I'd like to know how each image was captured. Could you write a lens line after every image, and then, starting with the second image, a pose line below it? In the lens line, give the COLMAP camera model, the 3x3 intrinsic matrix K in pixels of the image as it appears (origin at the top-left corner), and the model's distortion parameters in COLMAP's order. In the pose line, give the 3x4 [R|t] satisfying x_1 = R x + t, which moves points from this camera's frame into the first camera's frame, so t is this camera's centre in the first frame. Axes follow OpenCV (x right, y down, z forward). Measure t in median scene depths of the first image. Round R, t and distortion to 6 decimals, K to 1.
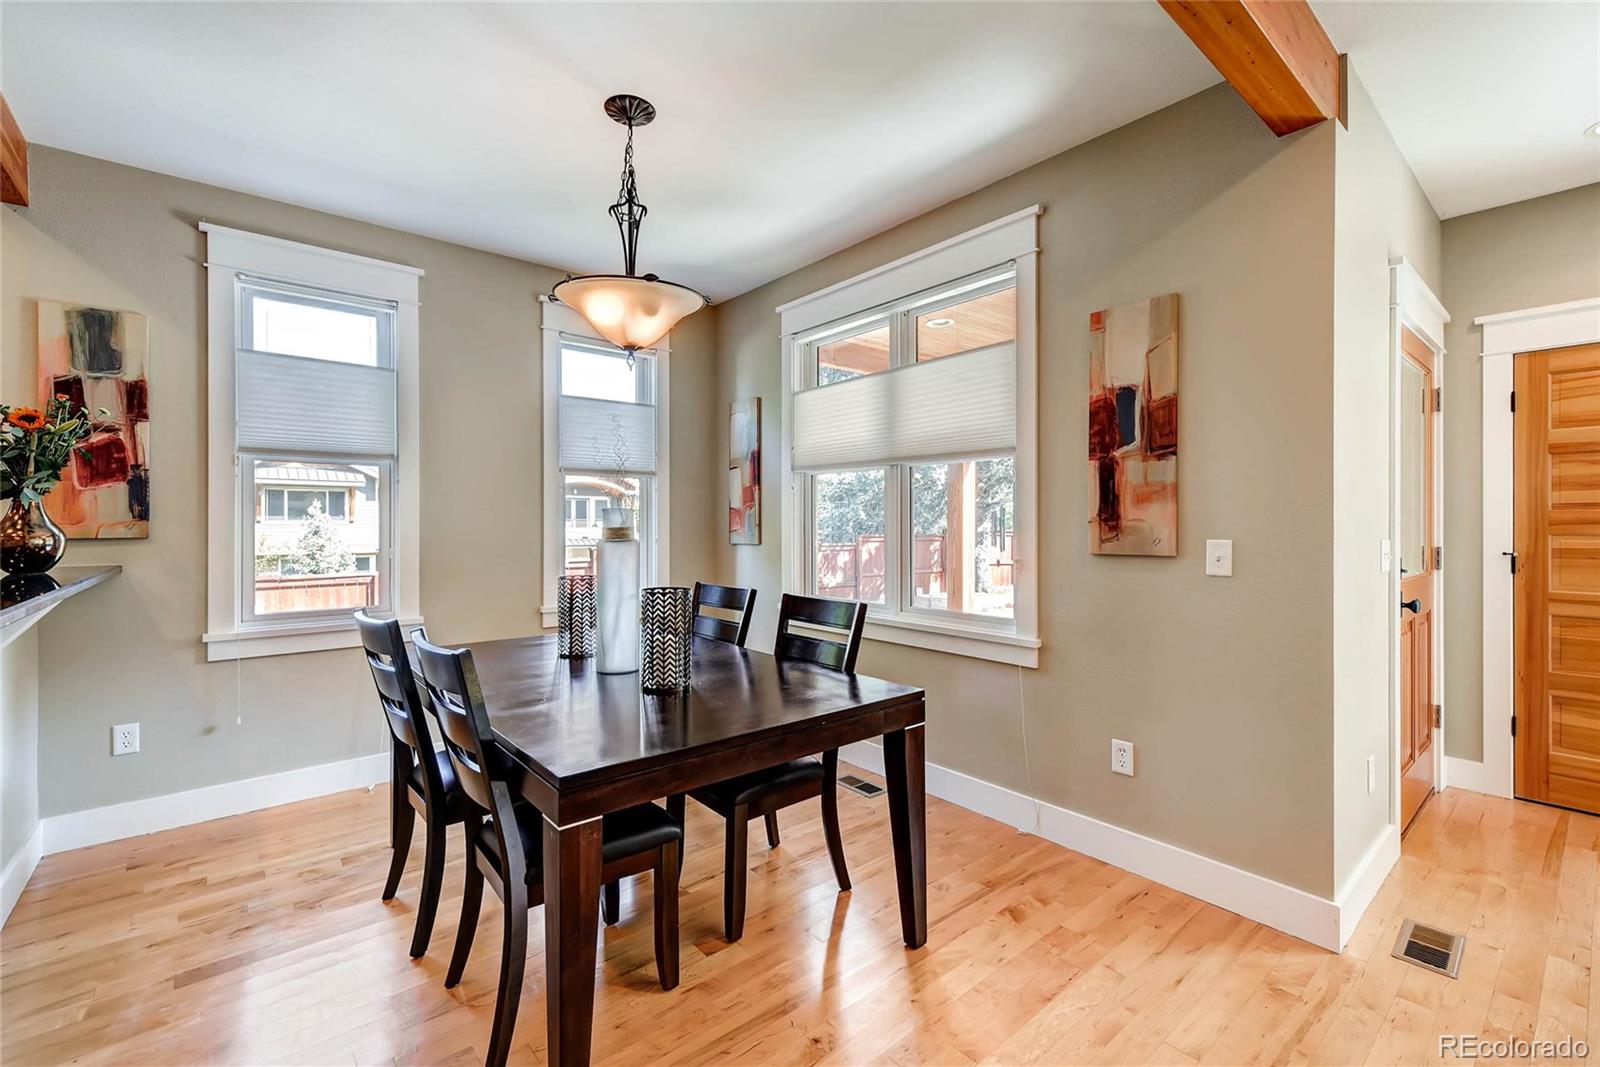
lens RADIAL K [[680.2, 0, 799.1], [0, 680.2, 525.2], [0, 0, 1]] dist [0.012018, -0.000118]
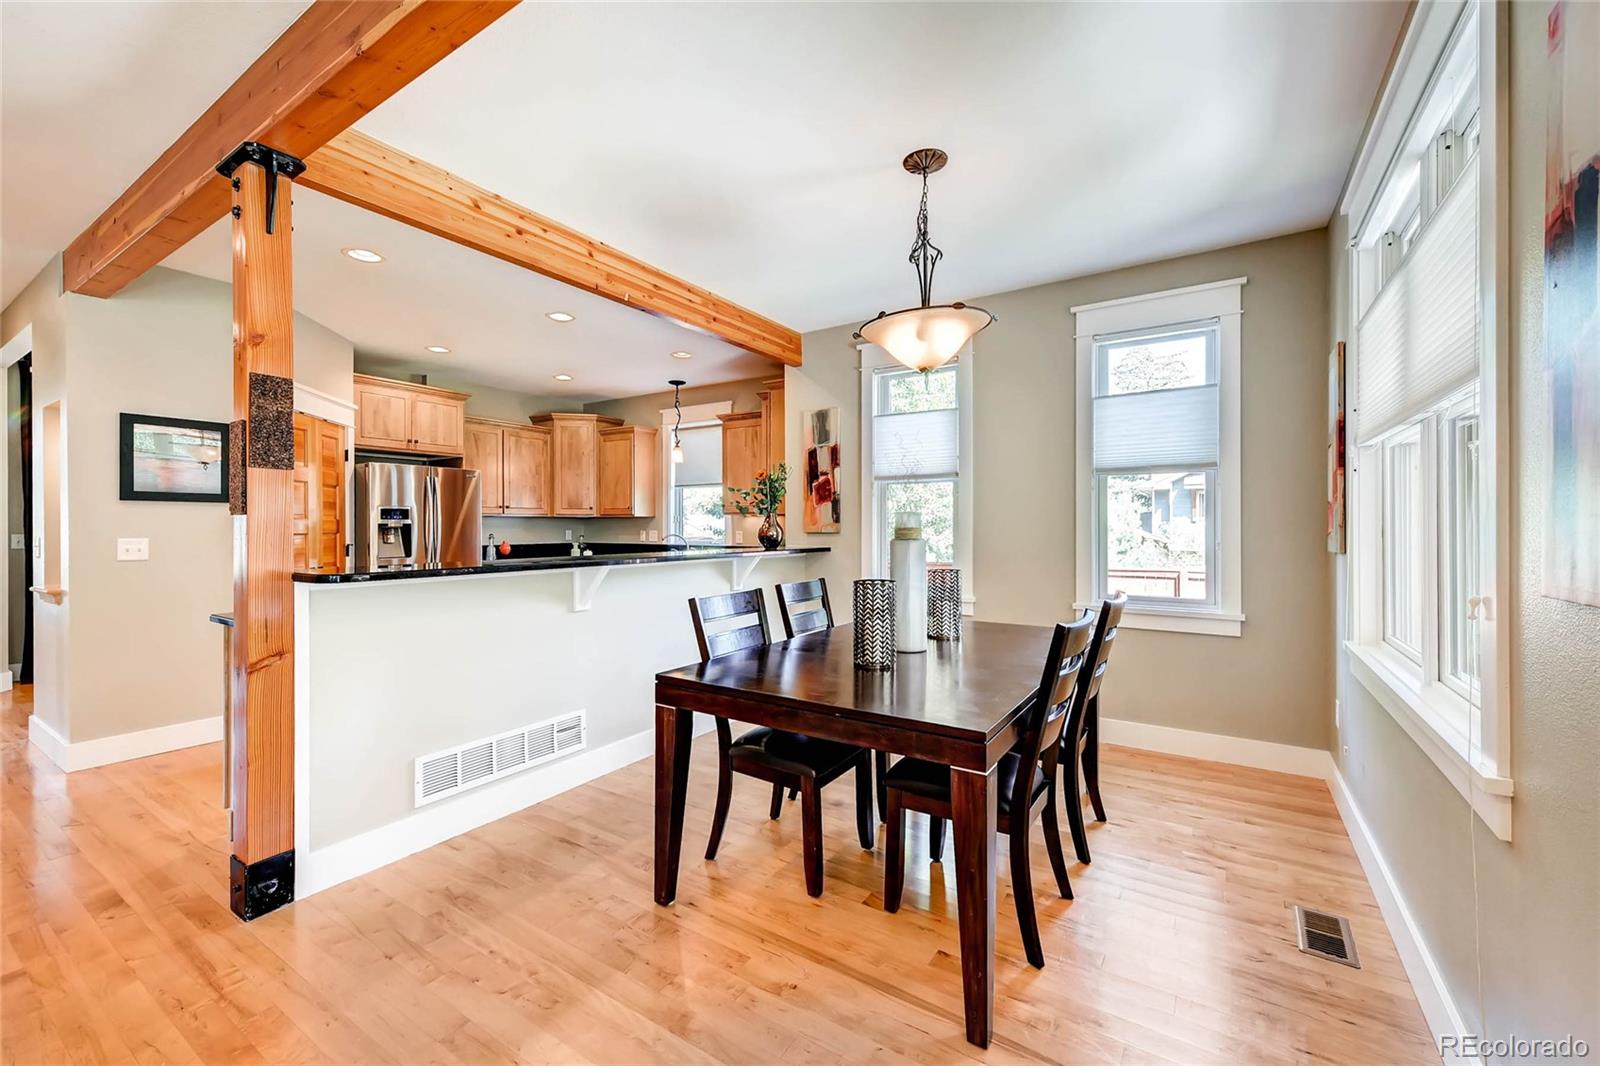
lens RADIAL K [[647.6, 0, 801.2], [0, 647.6, 523.5], [0, 0, 1]] dist [0.002503, -0.000057]
pose [[0.291514, -0.002133, -0.956564, 0.640021], [0.000131, 0.999998, -0.002190, -0.001624], [0.956566, 0.000513, 0.291514, 0.429854]]
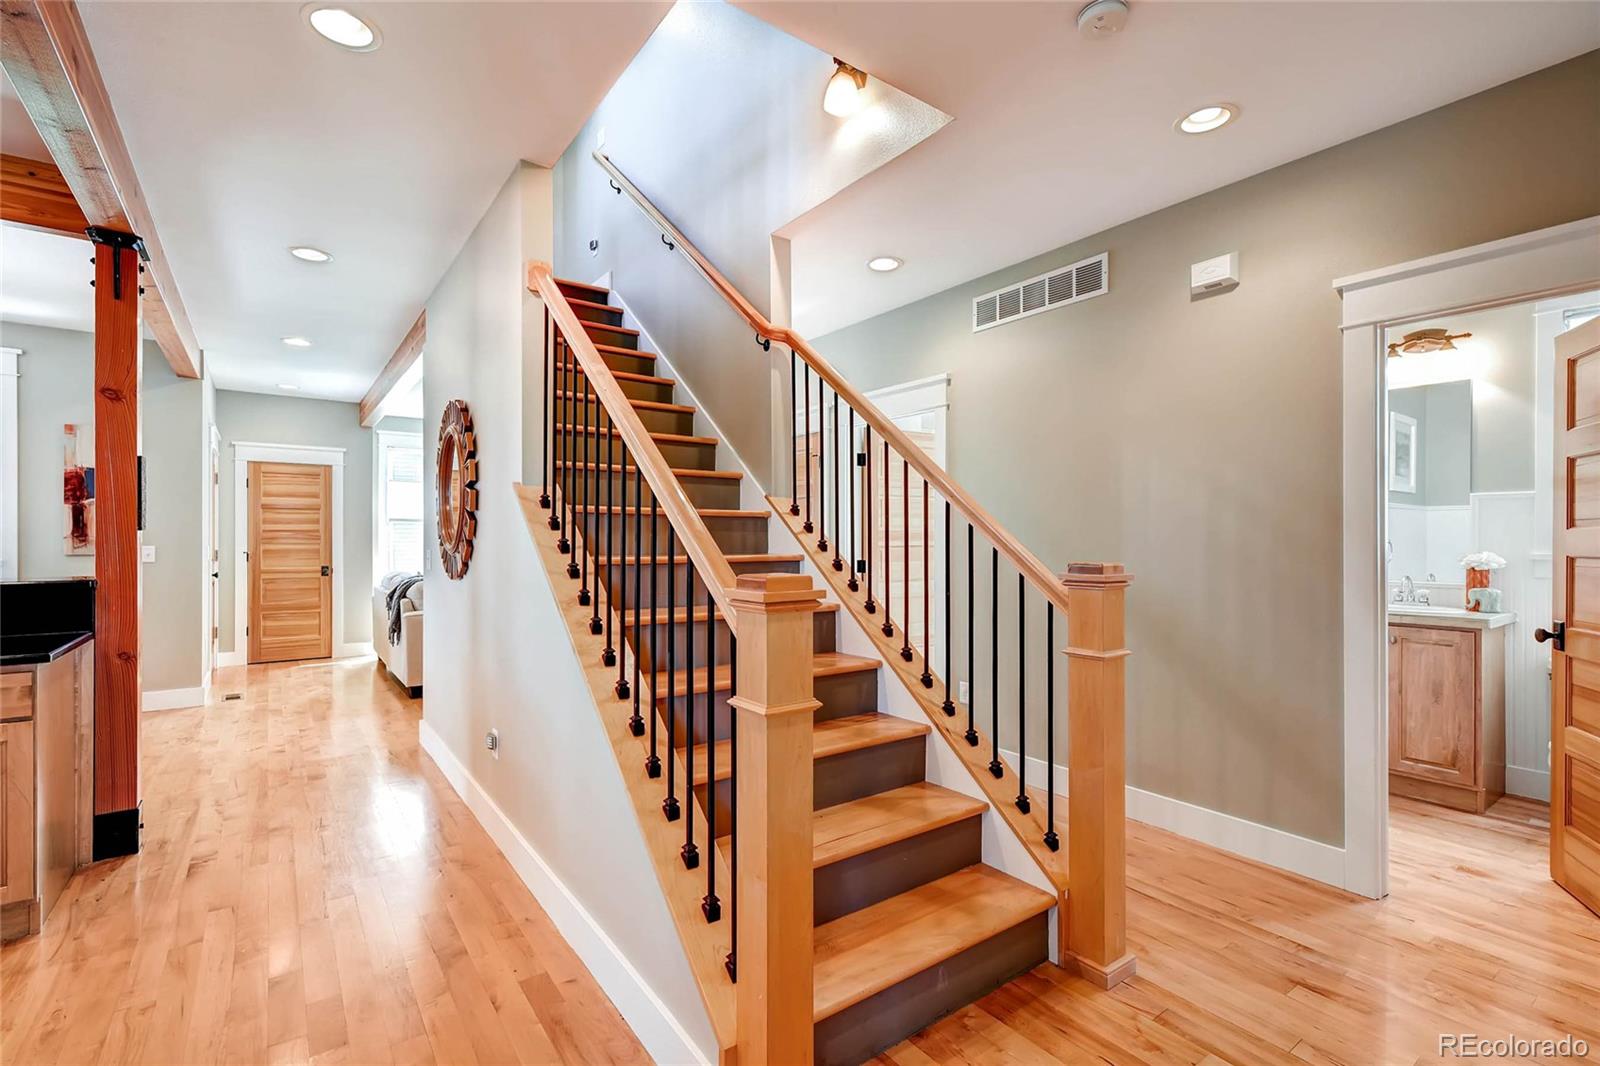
lens RADIAL K [[719.3, 0, 807.6], [0, 719.3, 533.7], [0, 0, 1]] dist [0.000831, 0.000229]
pose [[0.057843, 0.007350, 0.998299, -1.297673], [0.003738, 0.999964, -0.007579, 0.005767], [-0.998319, 0.004170, 0.057814, -1.030961]]
